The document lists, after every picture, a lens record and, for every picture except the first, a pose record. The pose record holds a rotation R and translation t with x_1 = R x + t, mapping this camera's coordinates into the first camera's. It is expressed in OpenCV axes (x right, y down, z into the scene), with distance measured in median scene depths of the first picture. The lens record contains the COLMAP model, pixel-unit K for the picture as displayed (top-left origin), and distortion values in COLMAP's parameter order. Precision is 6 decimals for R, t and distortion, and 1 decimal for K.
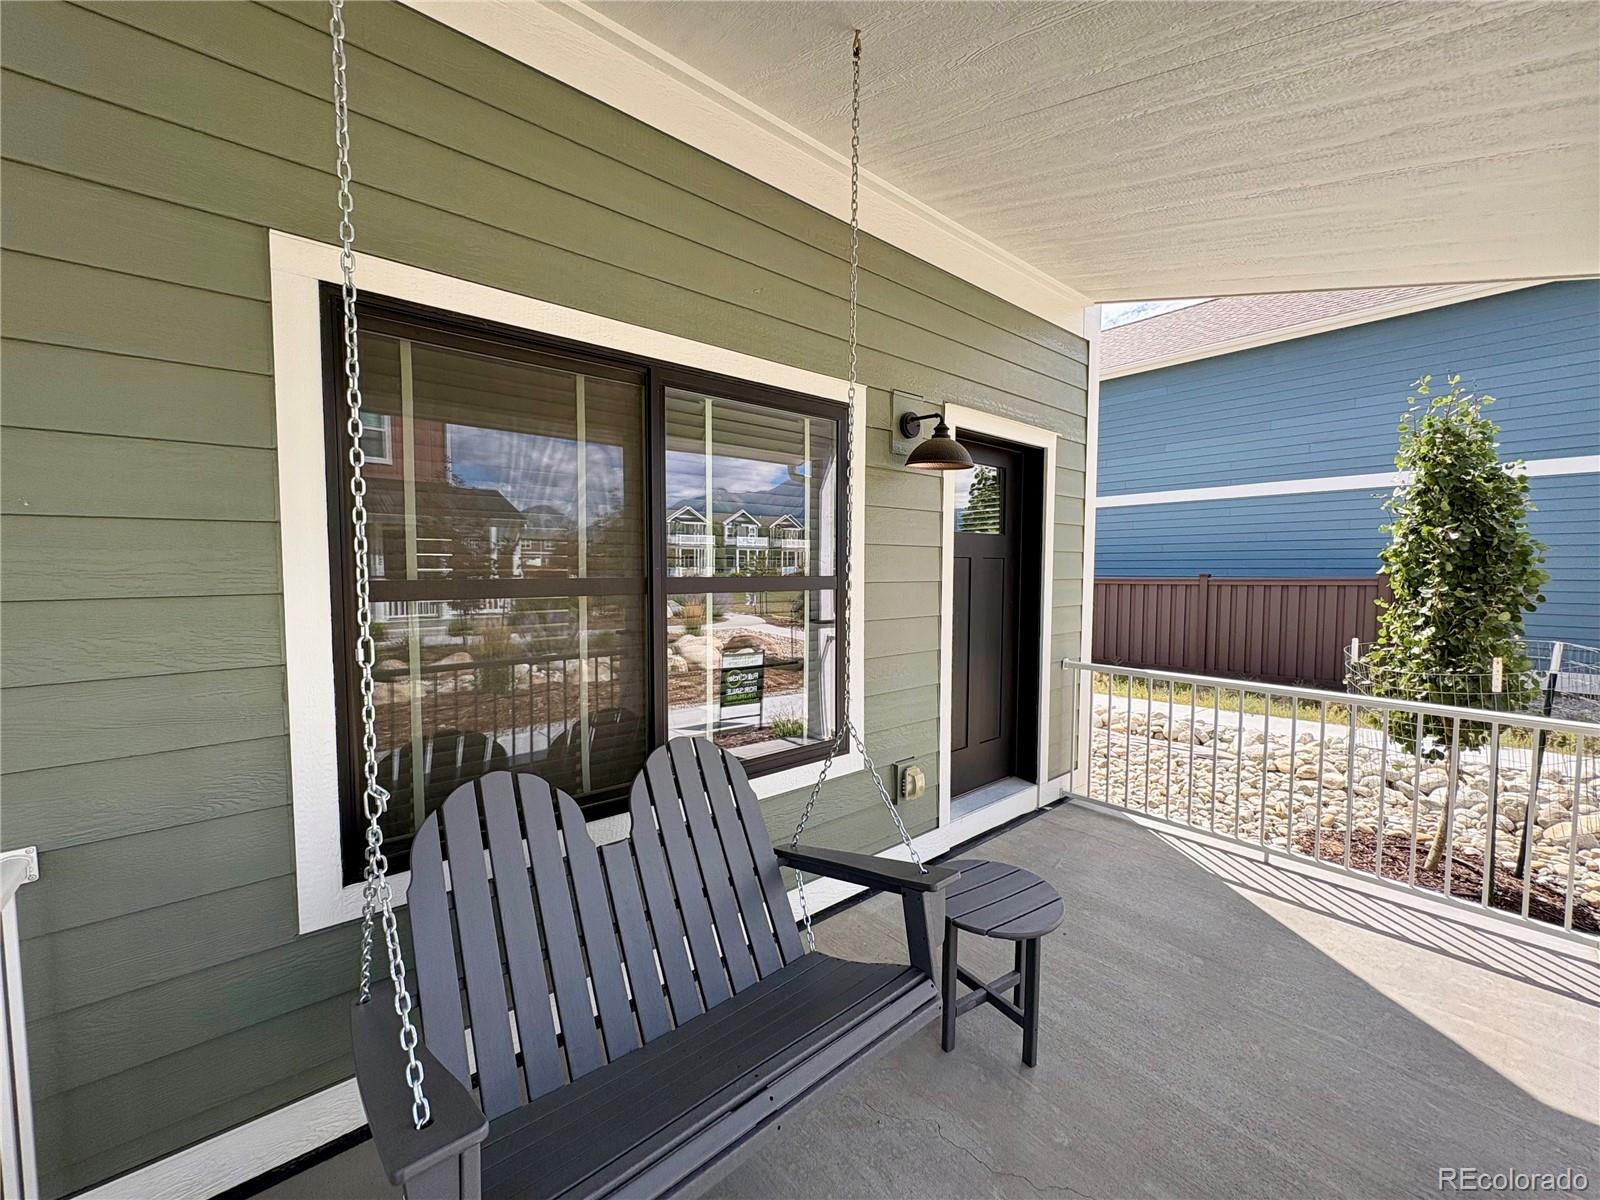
lens RADIAL K [[635.9, 0, 797.7], [0, 635.9, 599.9], [0, 0, 1]] dist [-0.001028, 0.000194]
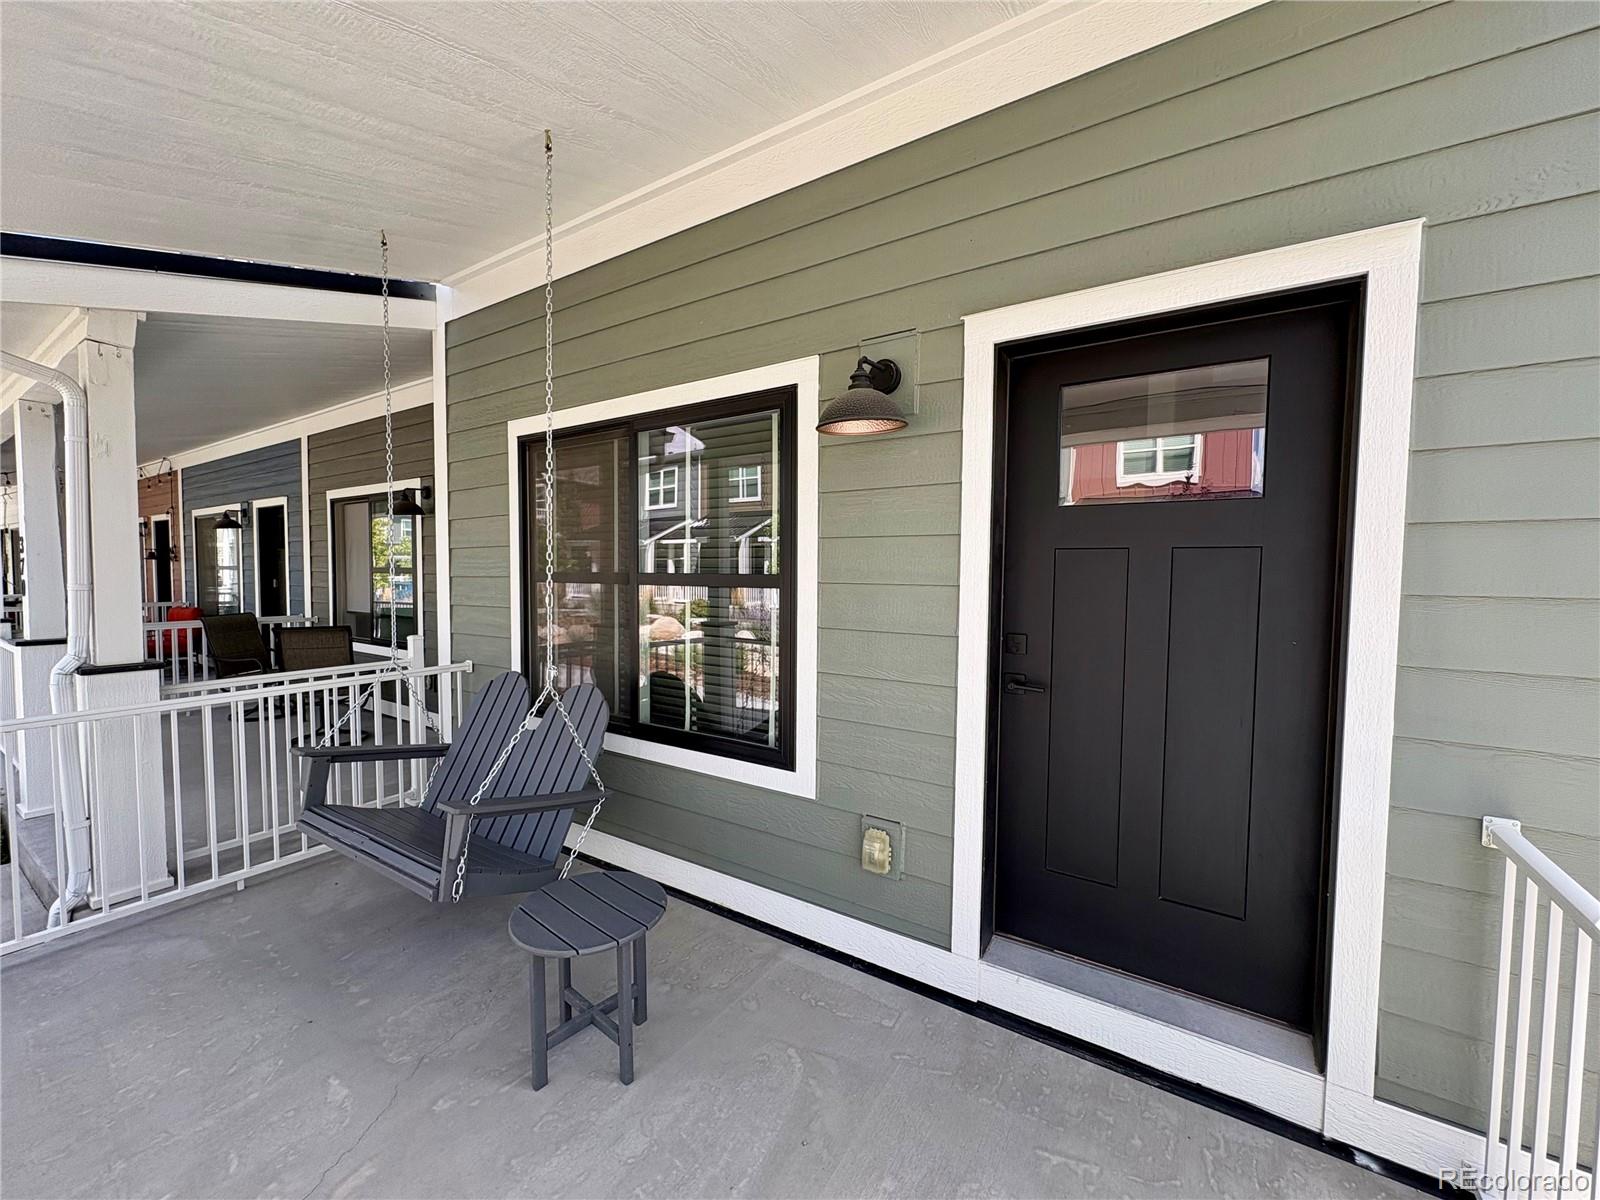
lens RADIAL K [[635.9, 0, 797.2], [0, 635.9, 602.6], [0, 0, 1]] dist [-0.001028, 0.000194]
pose [[0.282070, 0.047739, -0.958205, 0.966324], [-0.058875, 0.997740, 0.032378, -0.028217], [0.957586, 0.047281, 0.284244, 0.761833]]
